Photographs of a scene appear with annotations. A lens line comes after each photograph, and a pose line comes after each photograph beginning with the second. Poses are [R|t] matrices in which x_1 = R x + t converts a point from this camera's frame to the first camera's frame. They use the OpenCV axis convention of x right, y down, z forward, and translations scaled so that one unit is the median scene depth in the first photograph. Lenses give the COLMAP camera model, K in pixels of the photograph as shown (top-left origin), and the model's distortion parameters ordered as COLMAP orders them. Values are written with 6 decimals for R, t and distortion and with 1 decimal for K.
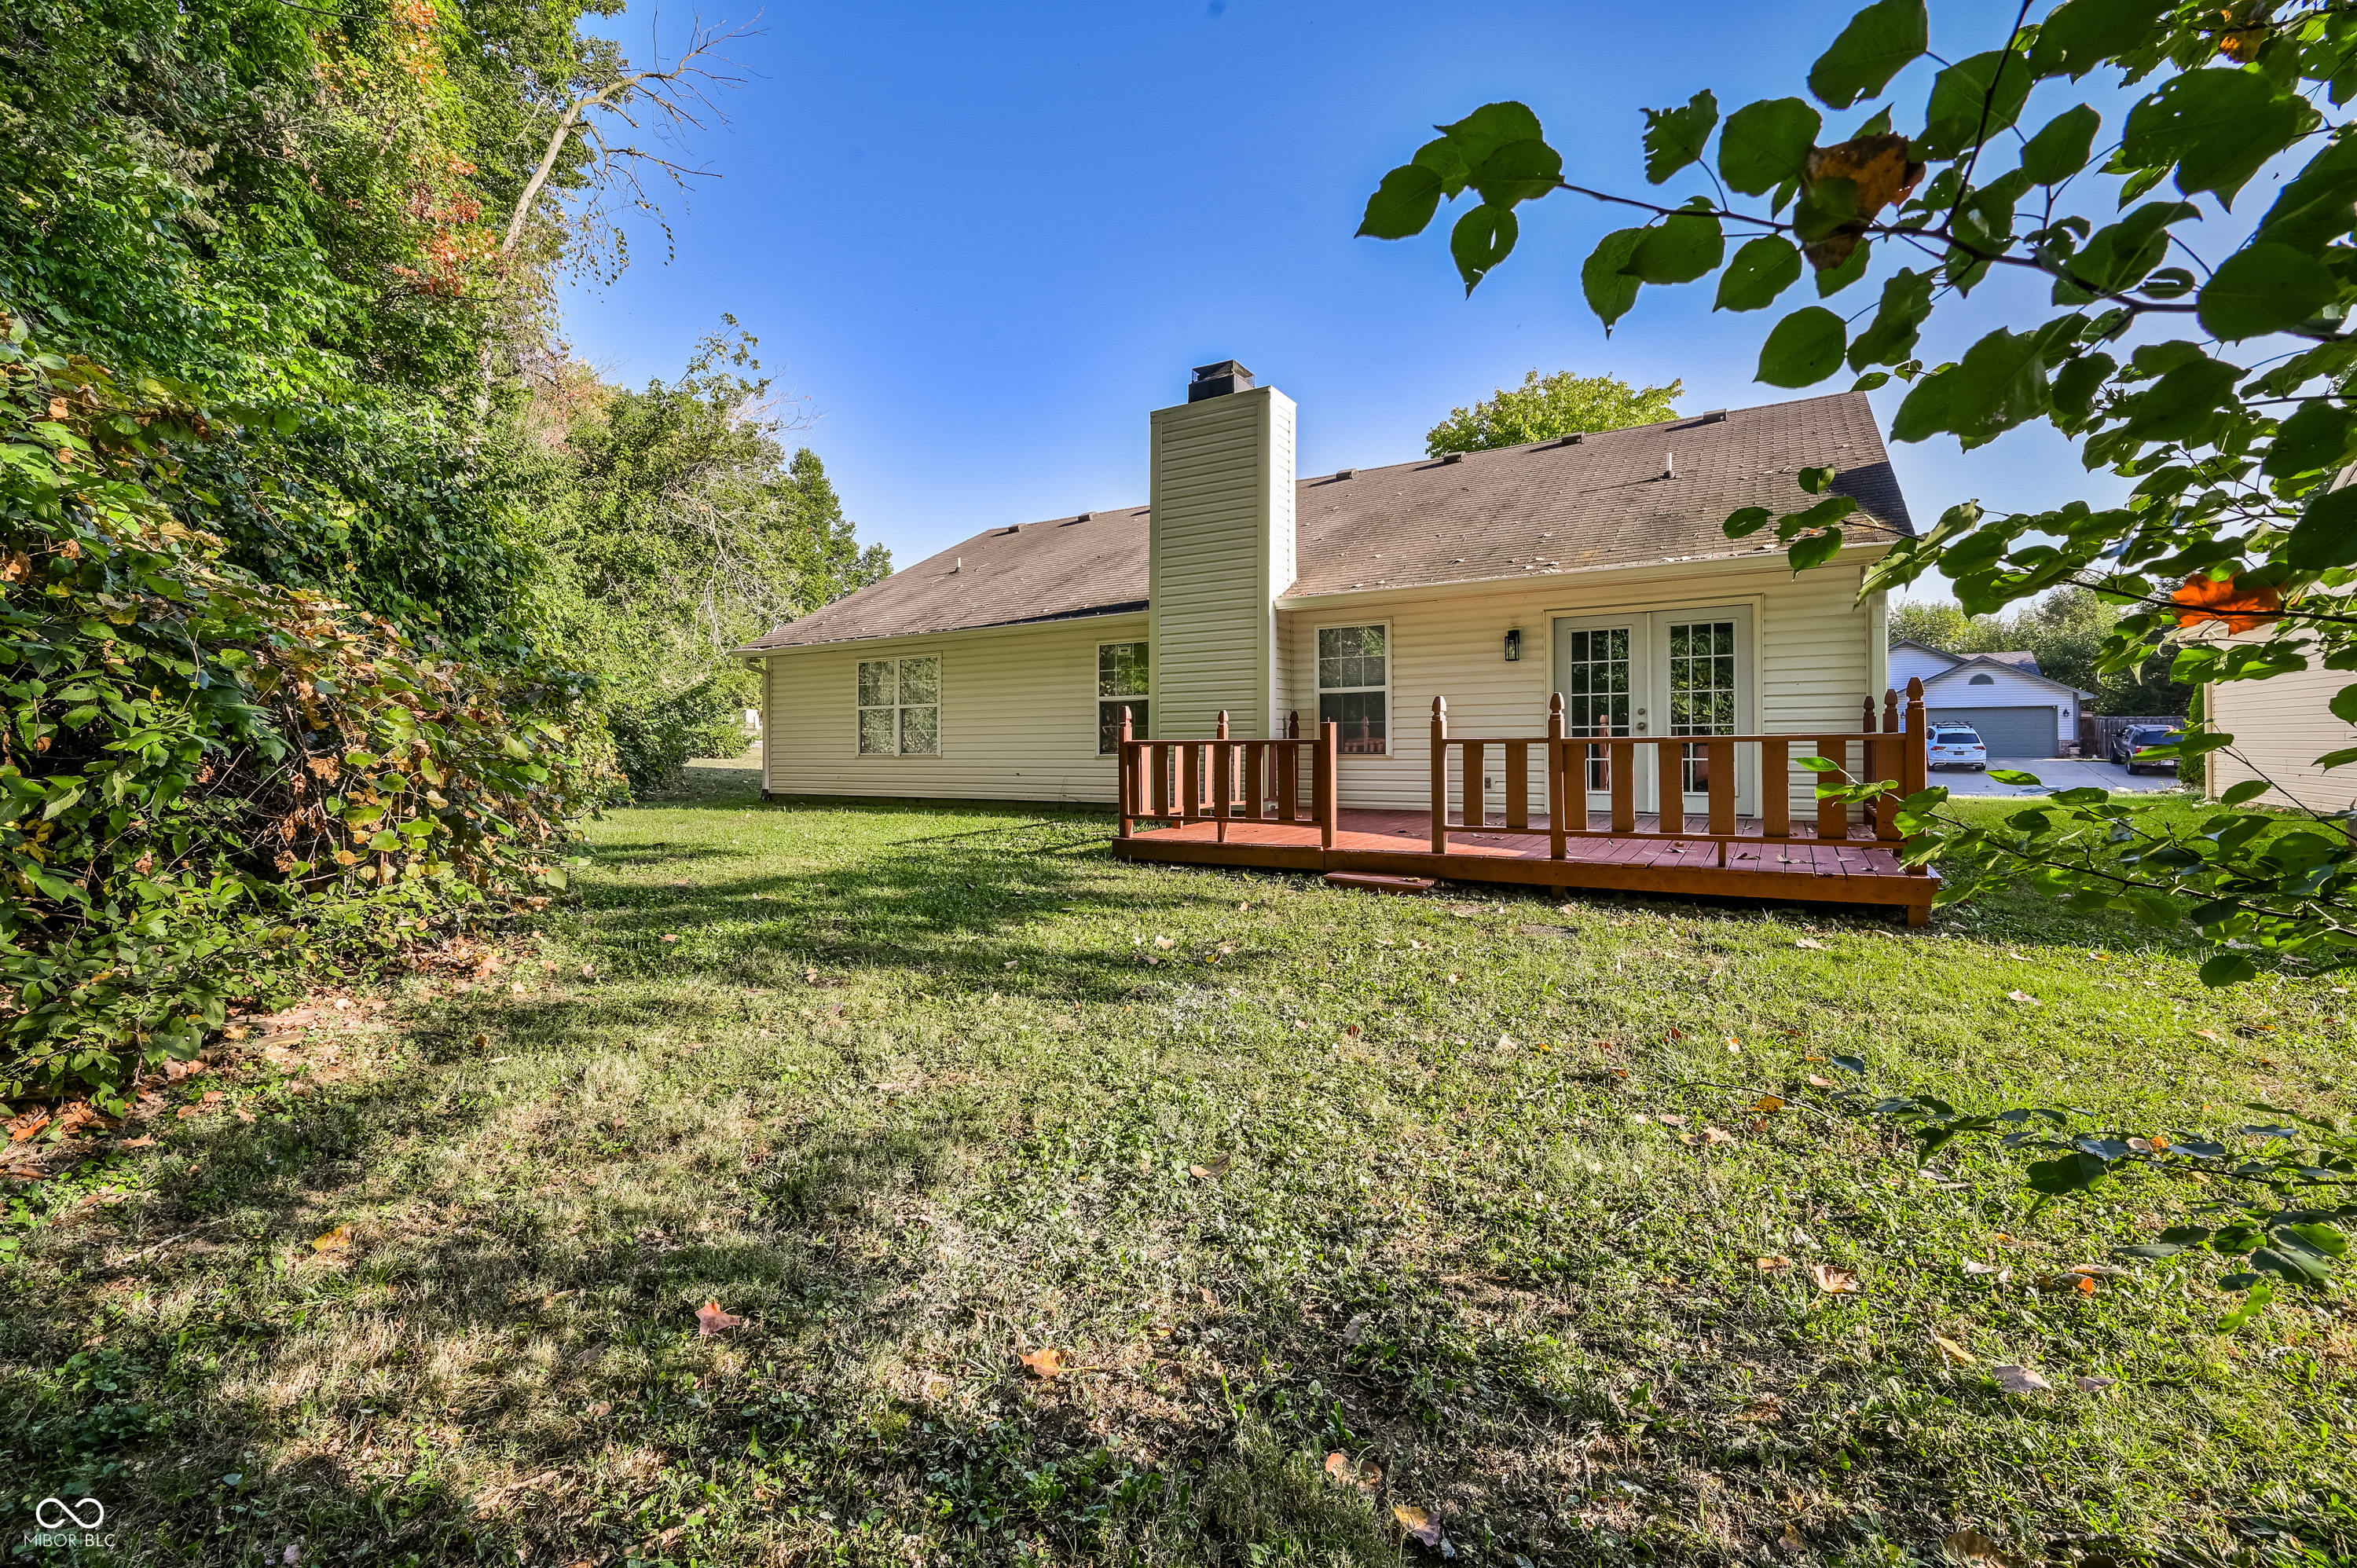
lens RADIAL K [[1020.1, 0, 1178.5], [0, 1020.1, 784.0], [0, 0, 1]] dist [0.000281, 0.000022]
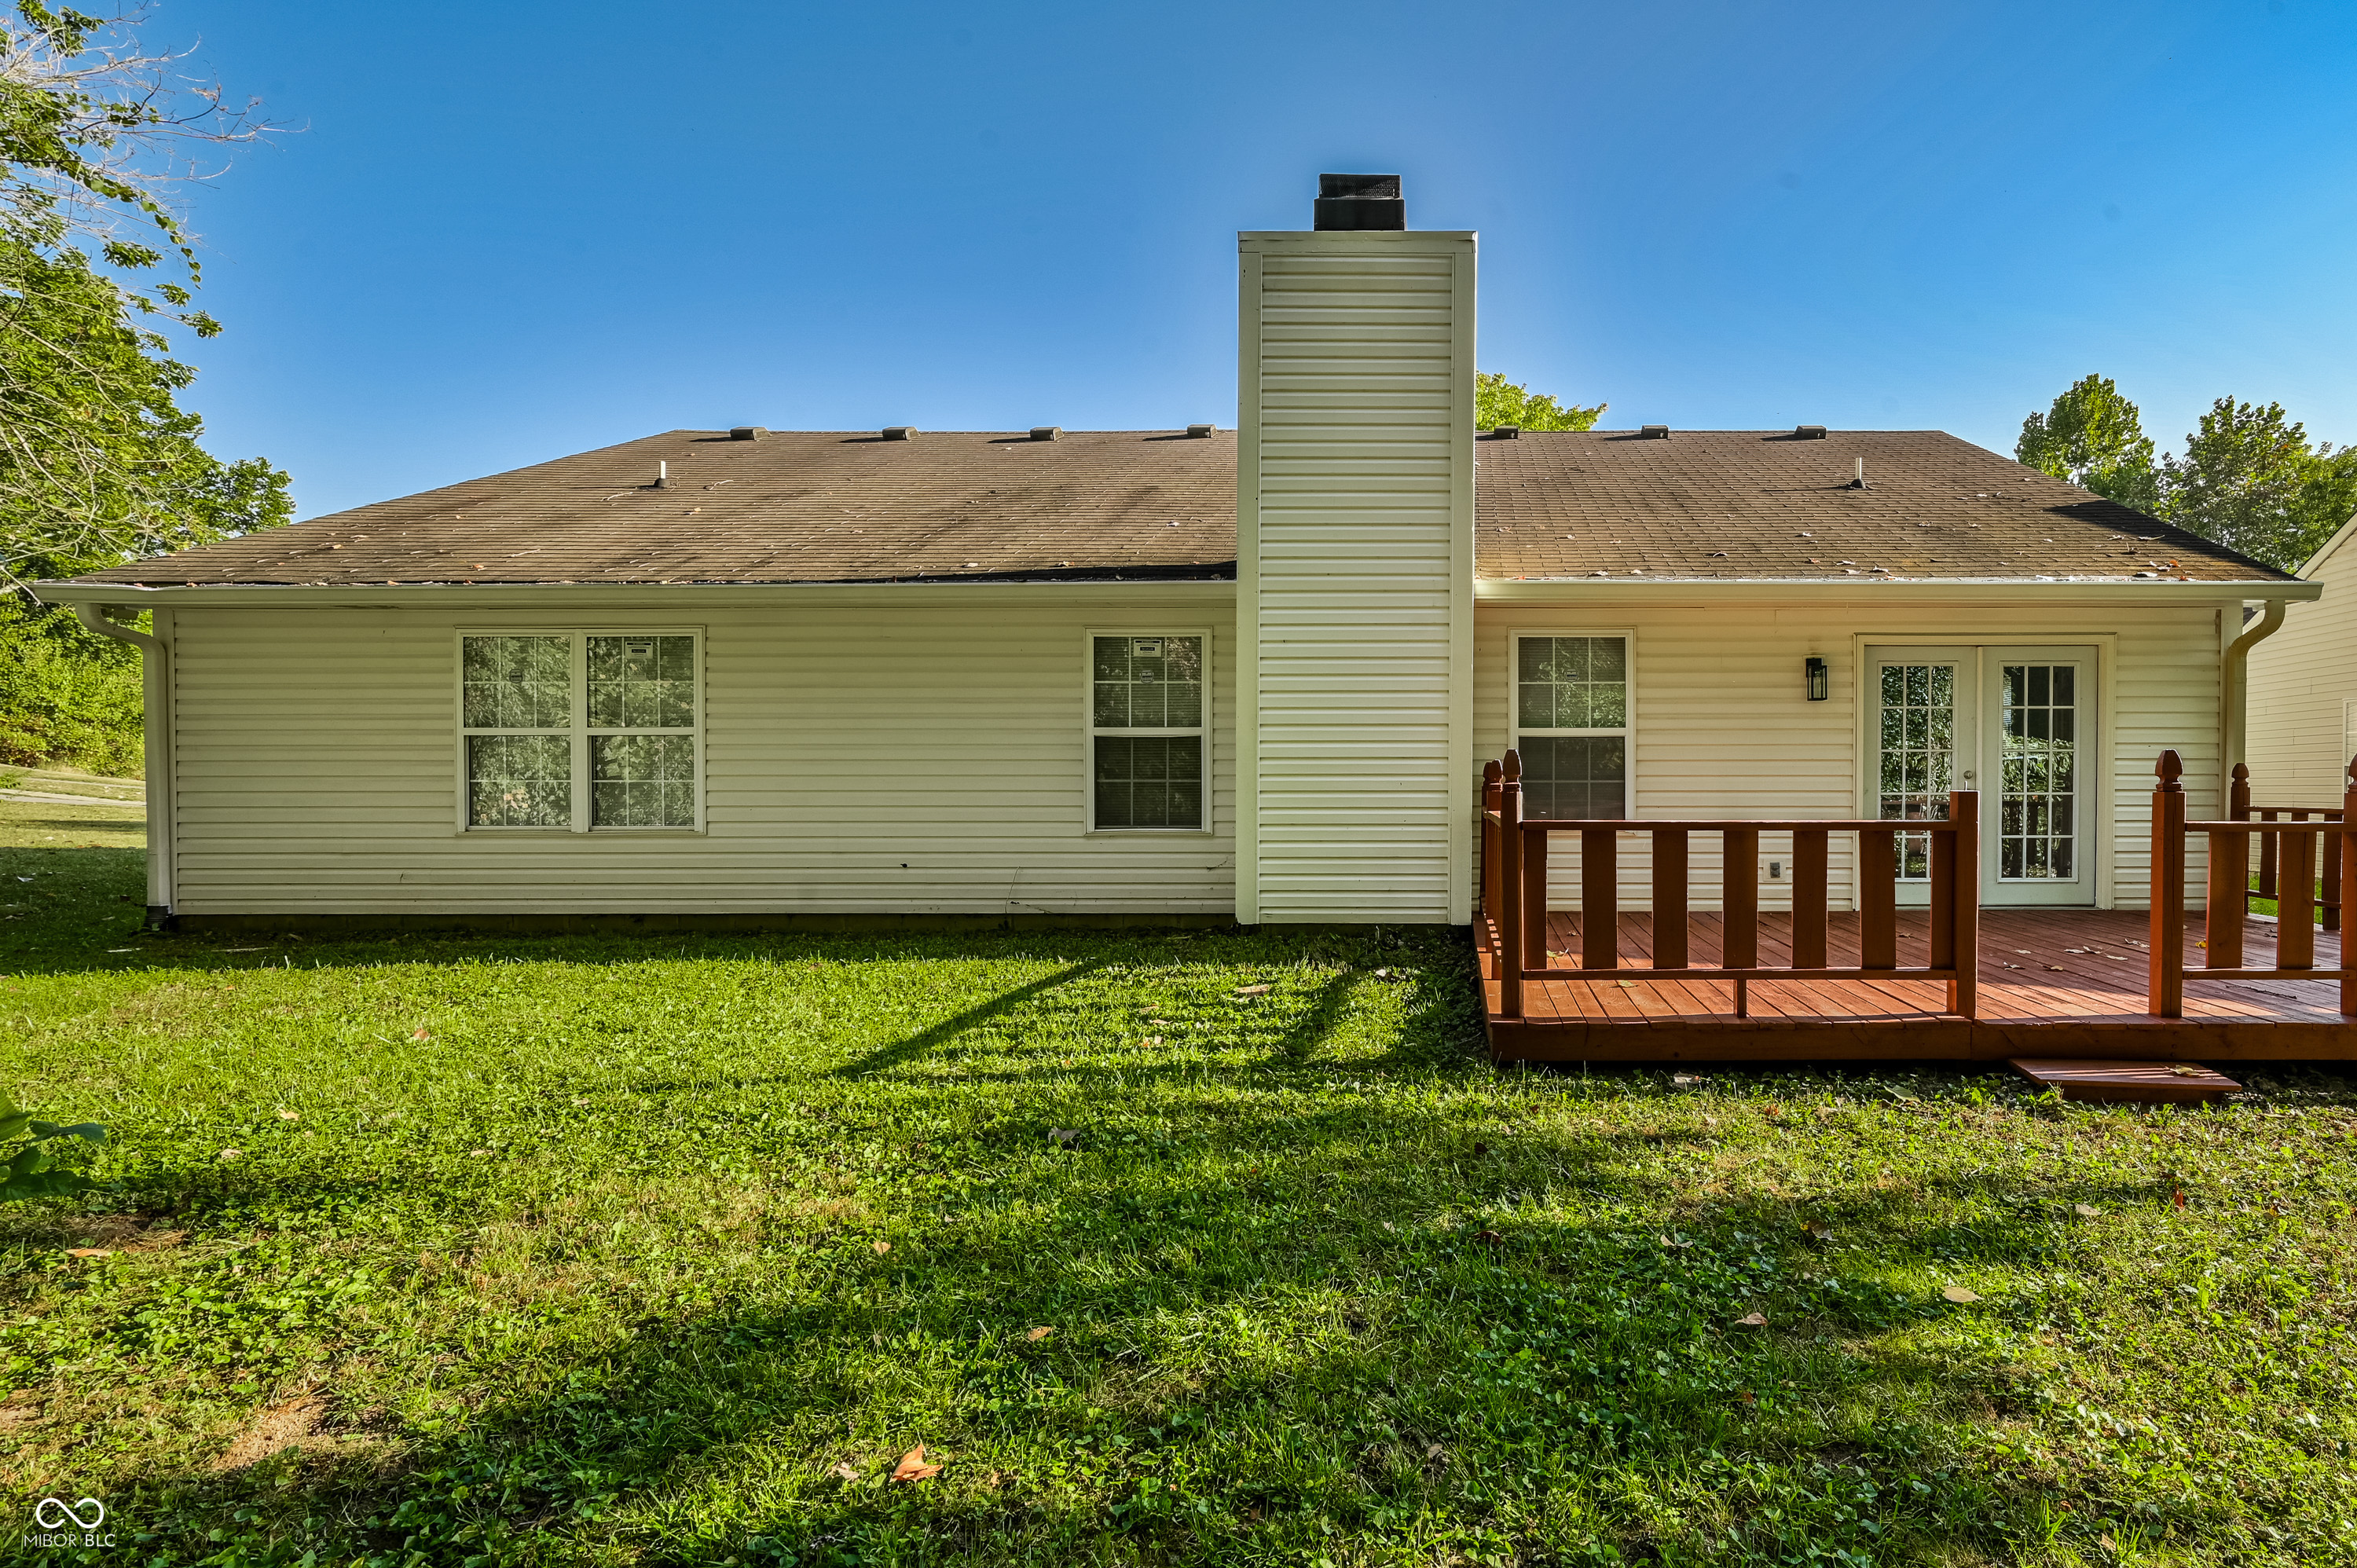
lens RADIAL K [[980.1, 0, 1179.7], [0, 980.1, 835.2], [0, 0, 1]] dist [-0.000376, 0.000004]
pose [[0.849408, -0.015977, 0.527494, -0.374262], [0.011870, 0.999867, 0.011172, -0.035459], [-0.527603, -0.003228, 0.849485, 0.586125]]
